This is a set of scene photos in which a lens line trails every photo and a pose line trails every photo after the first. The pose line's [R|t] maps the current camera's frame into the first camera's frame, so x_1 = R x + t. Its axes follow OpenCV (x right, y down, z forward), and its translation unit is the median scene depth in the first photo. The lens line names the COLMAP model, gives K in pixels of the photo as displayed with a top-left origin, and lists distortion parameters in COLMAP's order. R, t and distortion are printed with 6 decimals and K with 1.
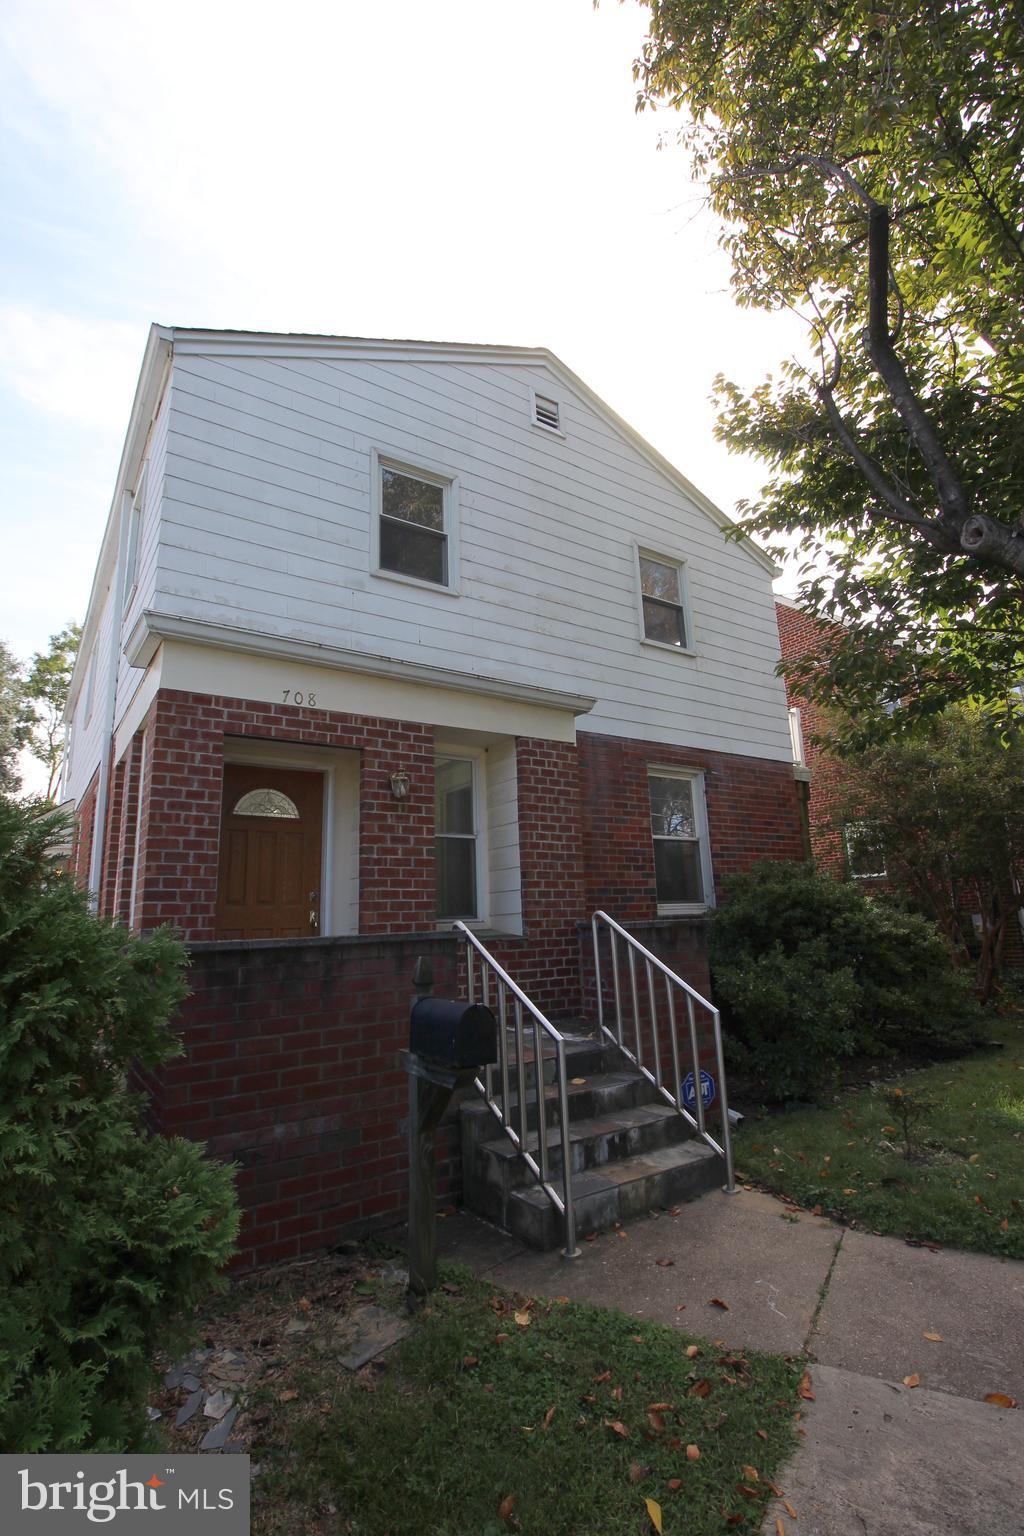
lens RADIAL K [[708.6, 0, 508.4], [0, 708.6, 779.7], [0, 0, 1]] dist [-0.015334, -0.001632]
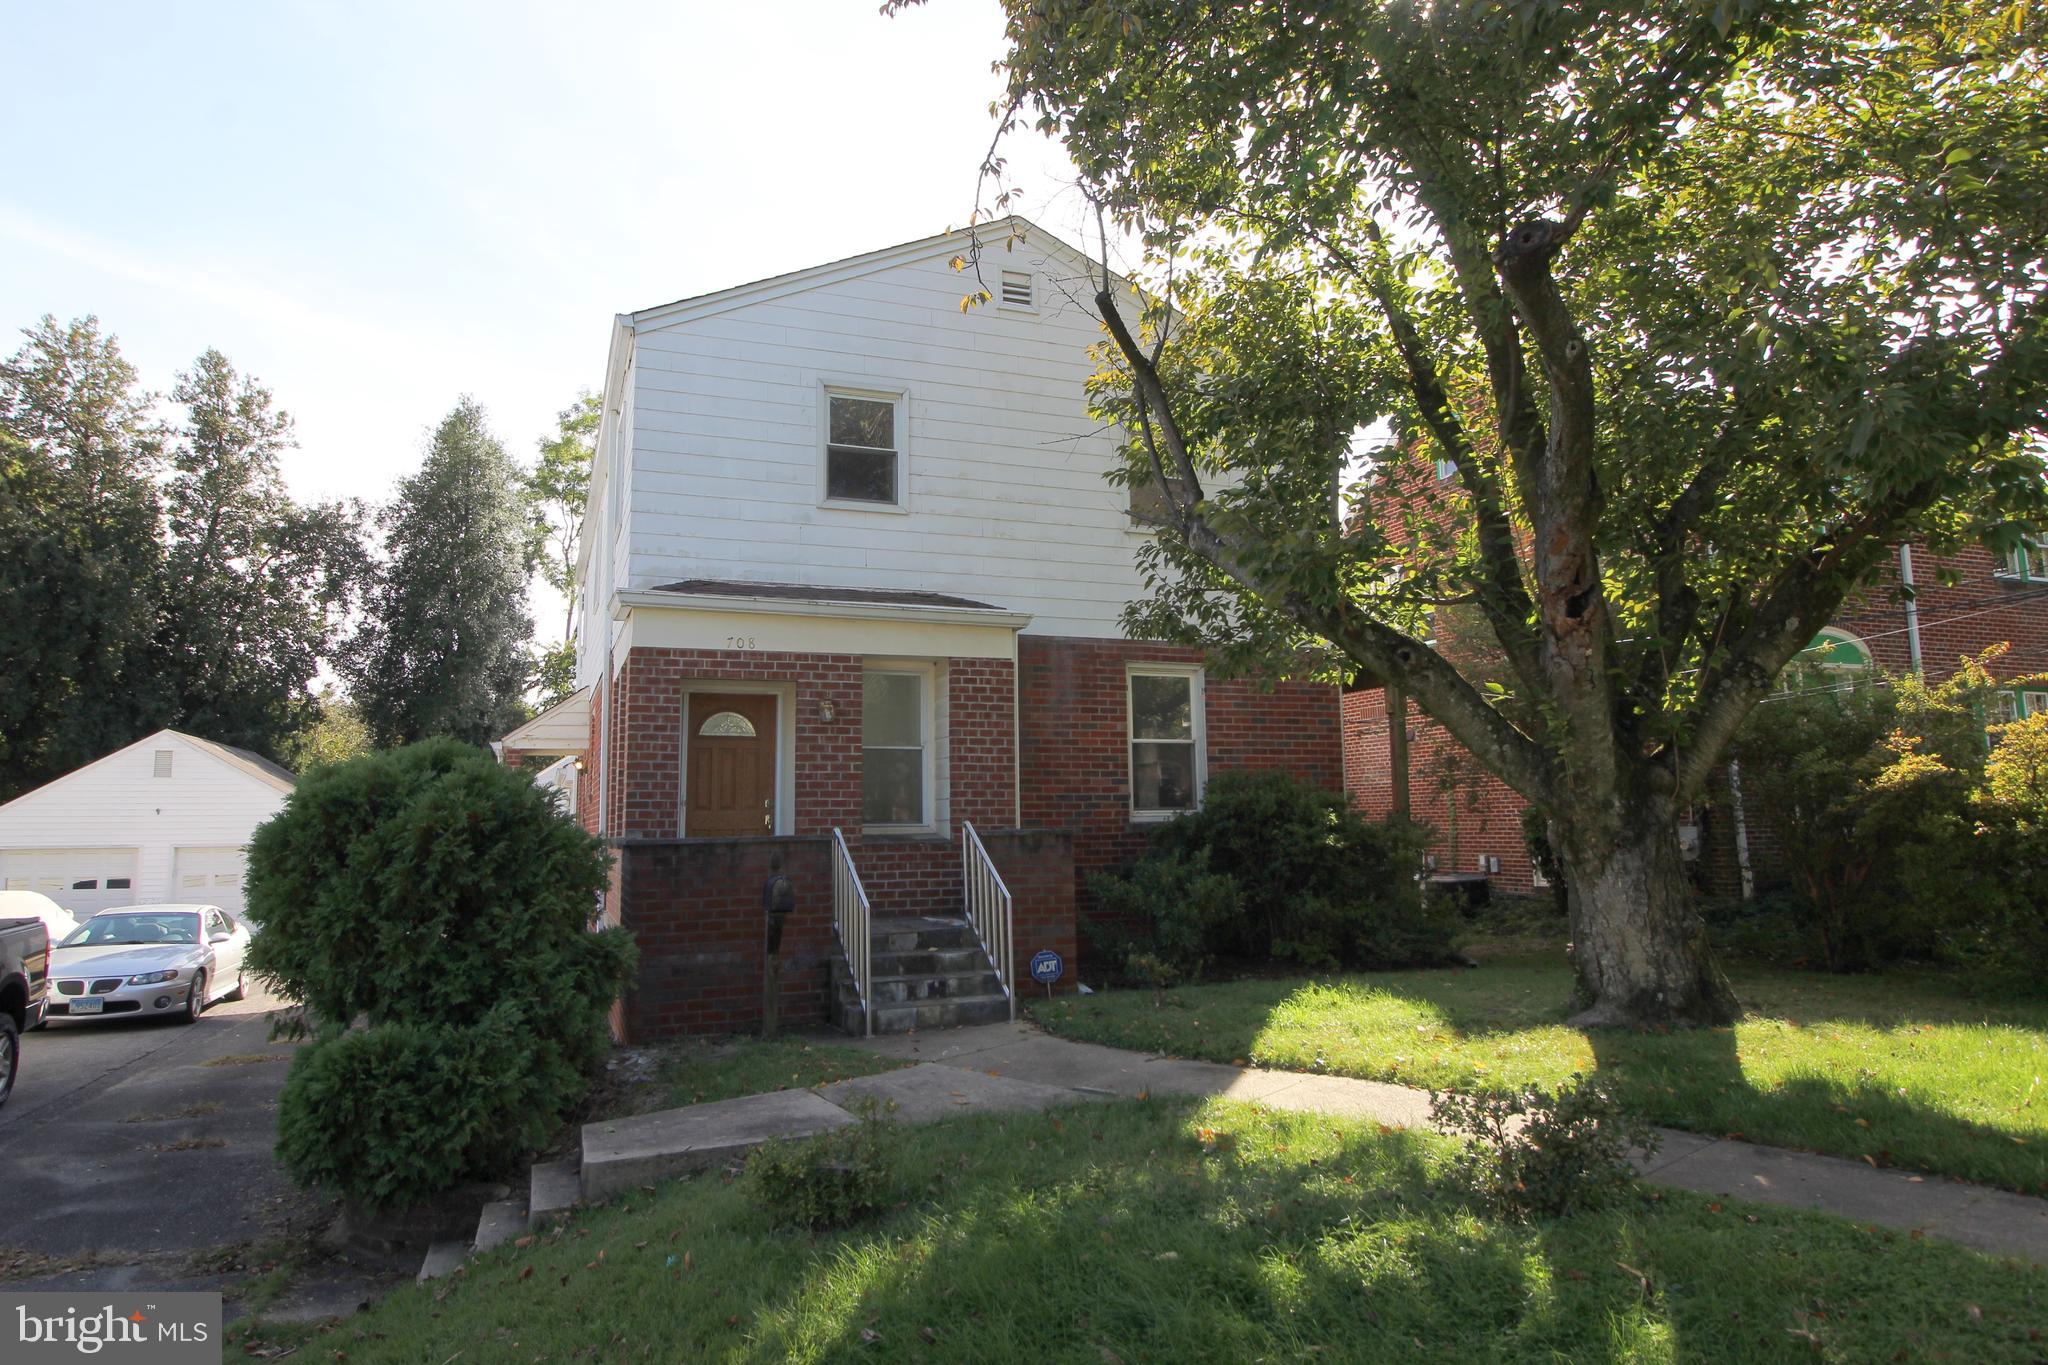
lens RADIAL K [[1195.2, 0, 1026.7], [0, 1195.2, 677.0], [0, 0, 1]] dist [-0.025412, 0.000045]
pose [[0.977147, -0.008122, -0.212410, 0.535475], [0.025517, 0.996526, 0.079280, -0.179083], [0.211028, -0.082888, 0.973959, -0.776887]]
